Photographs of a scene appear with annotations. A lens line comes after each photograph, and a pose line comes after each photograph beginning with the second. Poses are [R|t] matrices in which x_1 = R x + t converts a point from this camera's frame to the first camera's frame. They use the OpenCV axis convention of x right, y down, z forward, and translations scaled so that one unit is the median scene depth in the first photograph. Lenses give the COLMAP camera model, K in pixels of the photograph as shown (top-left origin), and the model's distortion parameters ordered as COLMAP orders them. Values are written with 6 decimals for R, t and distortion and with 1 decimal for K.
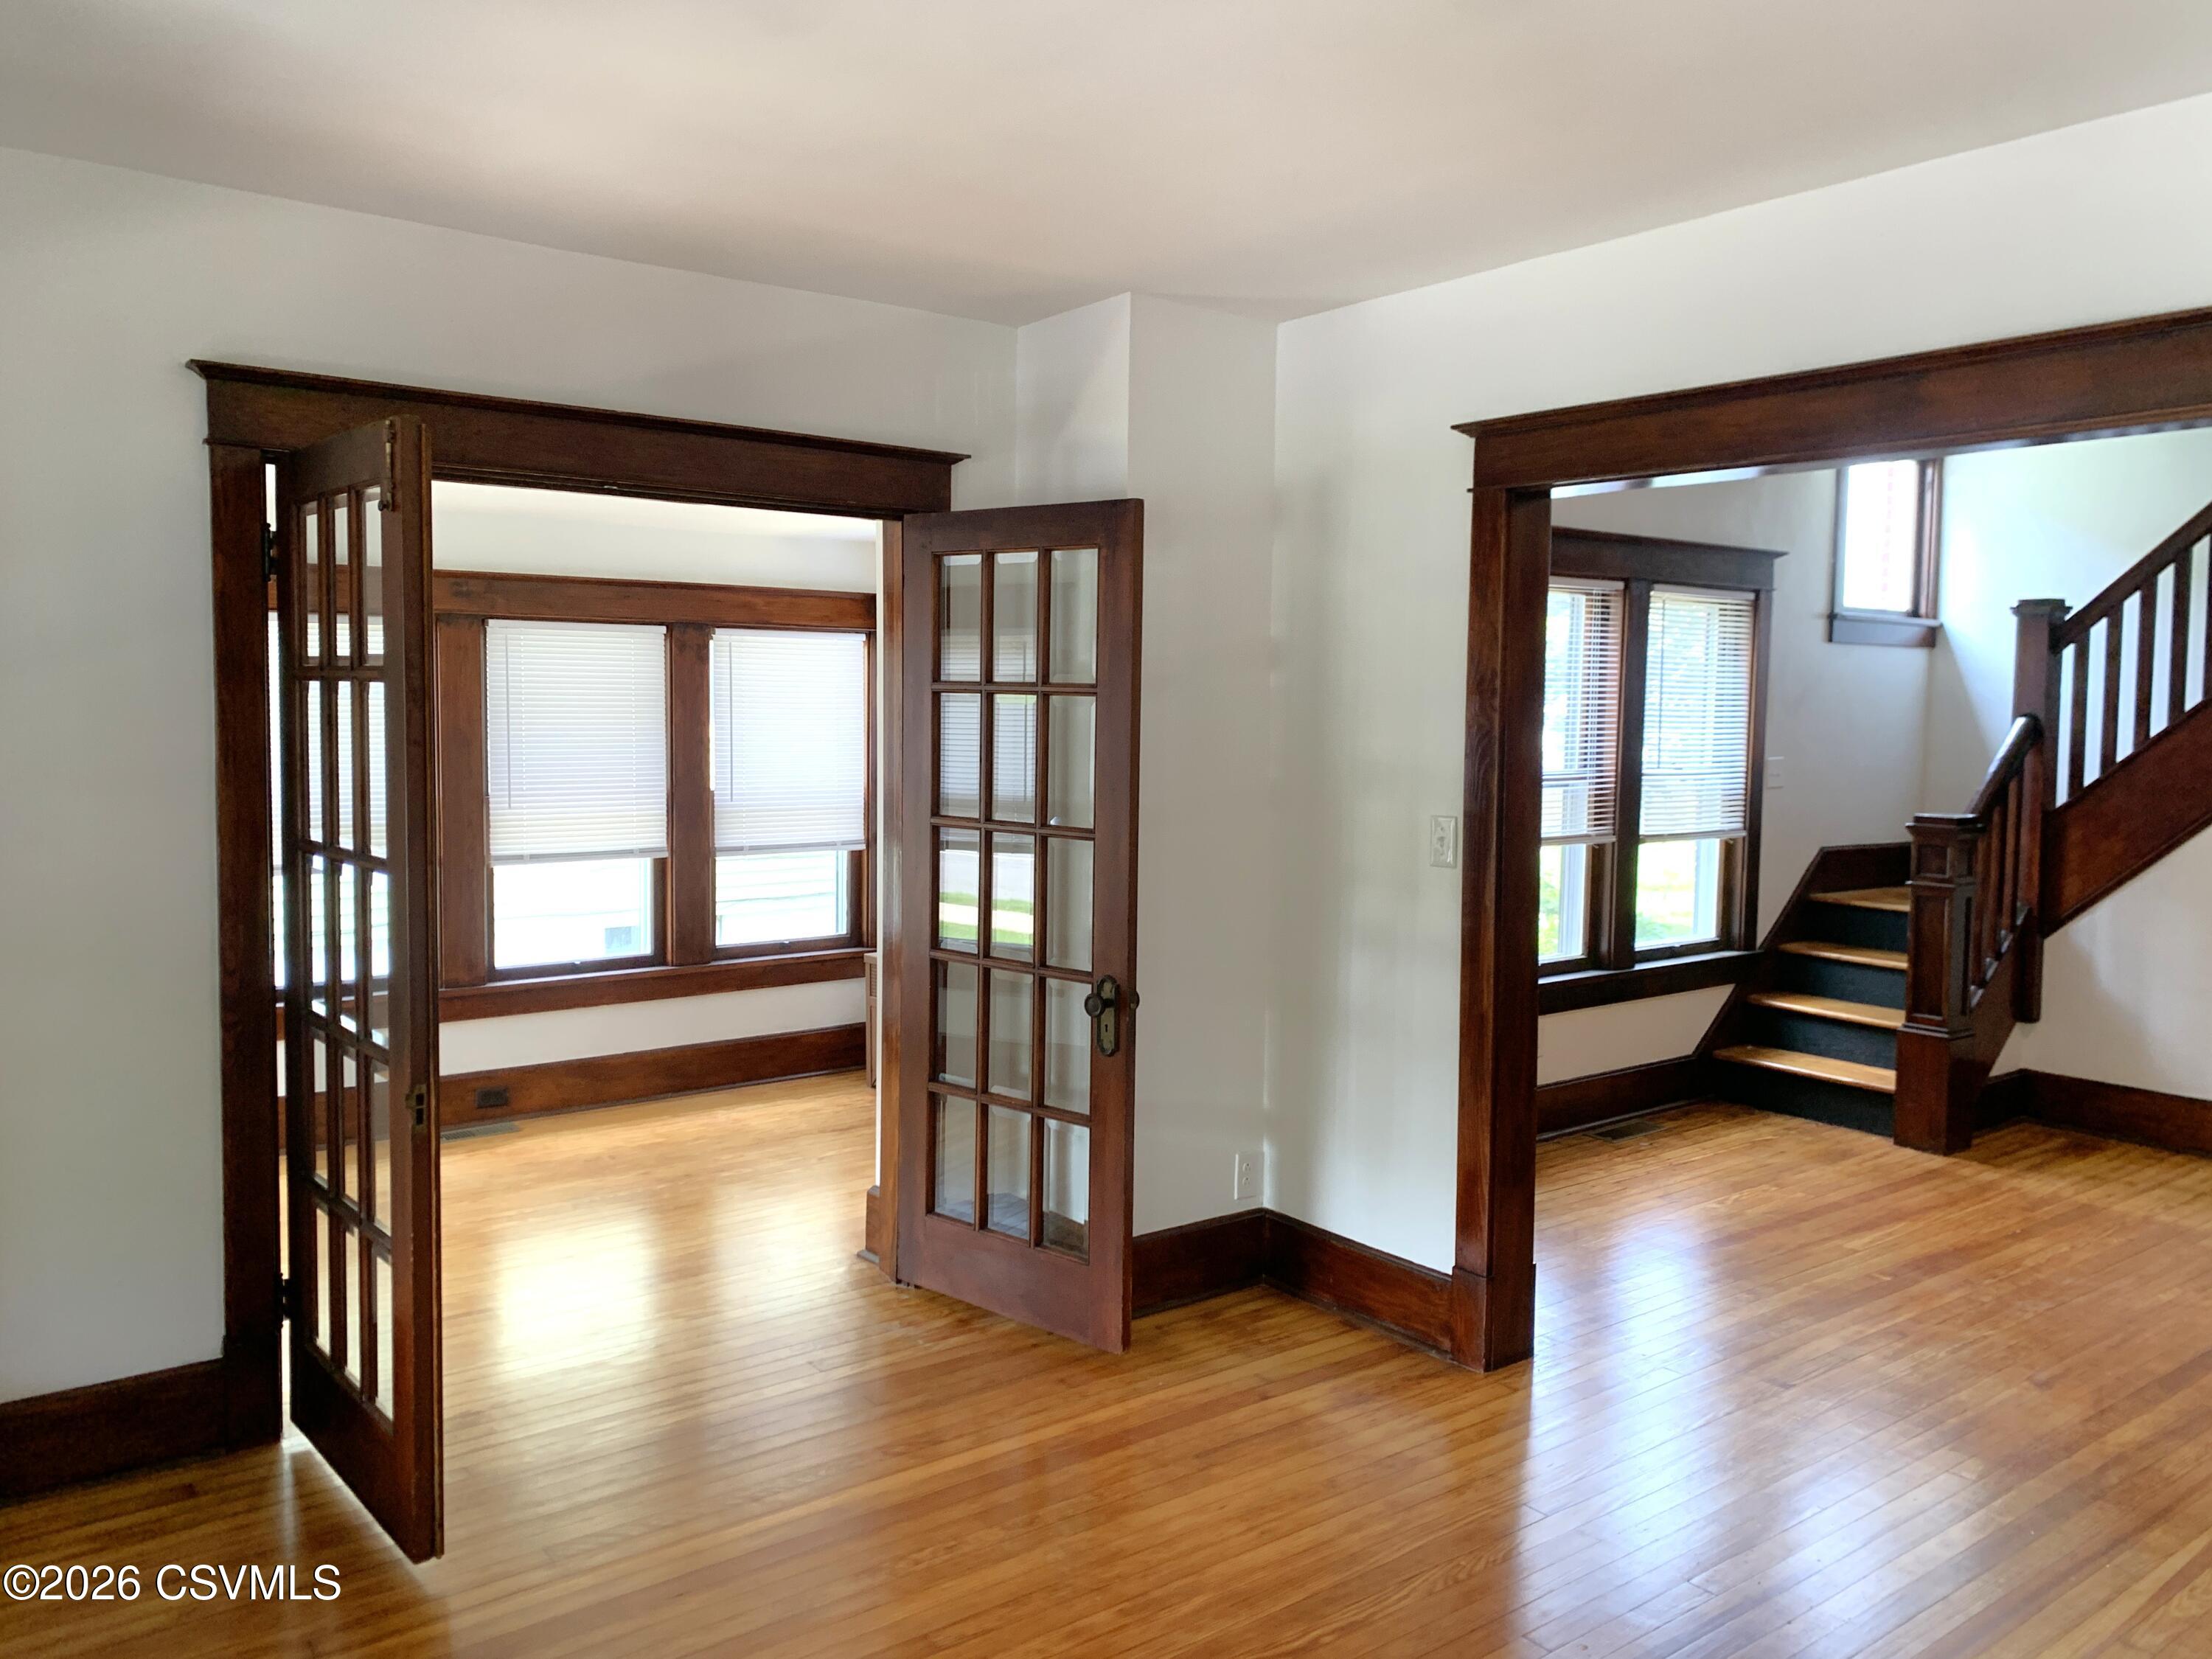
lens RADIAL K [[1645.3, 0, 1099.0], [0, 1645.3, 802.7], [0, 0, 1]] dist [0.004898, -0.003694]
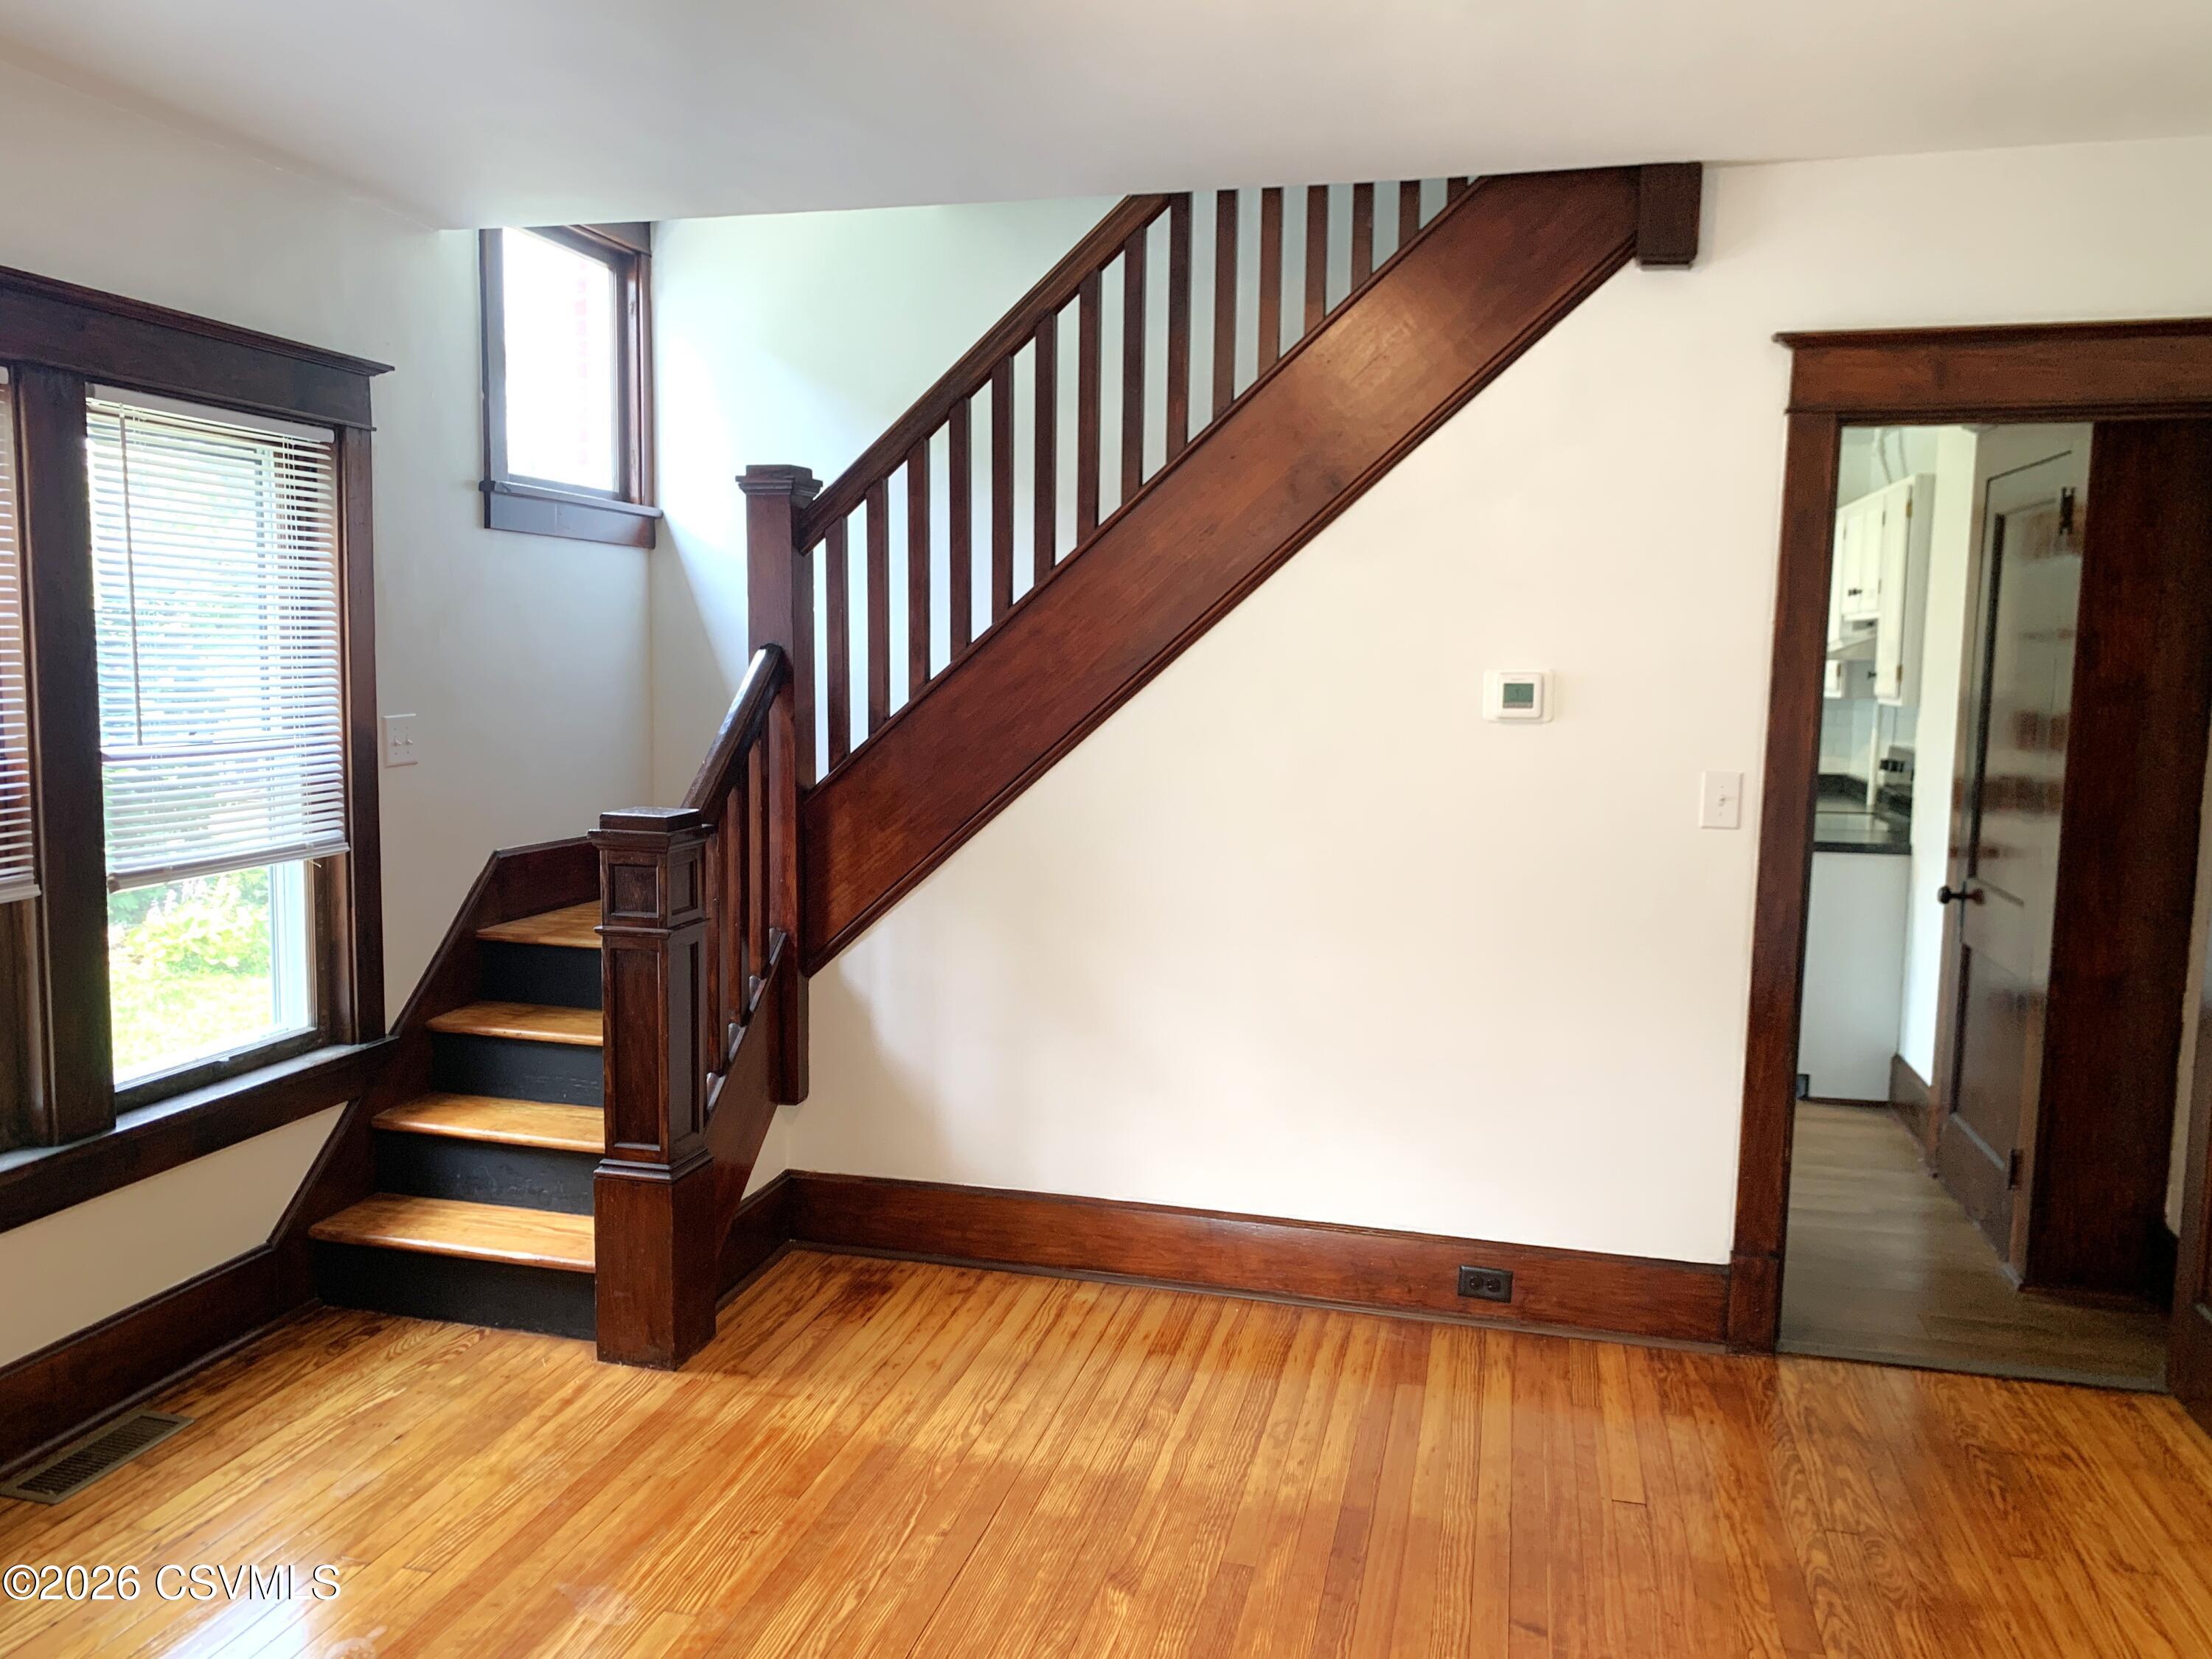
lens RADIAL K [[1713.5, 0, 1102.7], [0, 1713.5, 828.3], [0, 0, 1]] dist [0.144552, -0.200147]
pose [[0.776129, -0.067607, 0.626940, 0.229518], [0.034910, 0.997318, 0.064330, -0.020102], [-0.629608, -0.028042, 0.776407, 0.378252]]
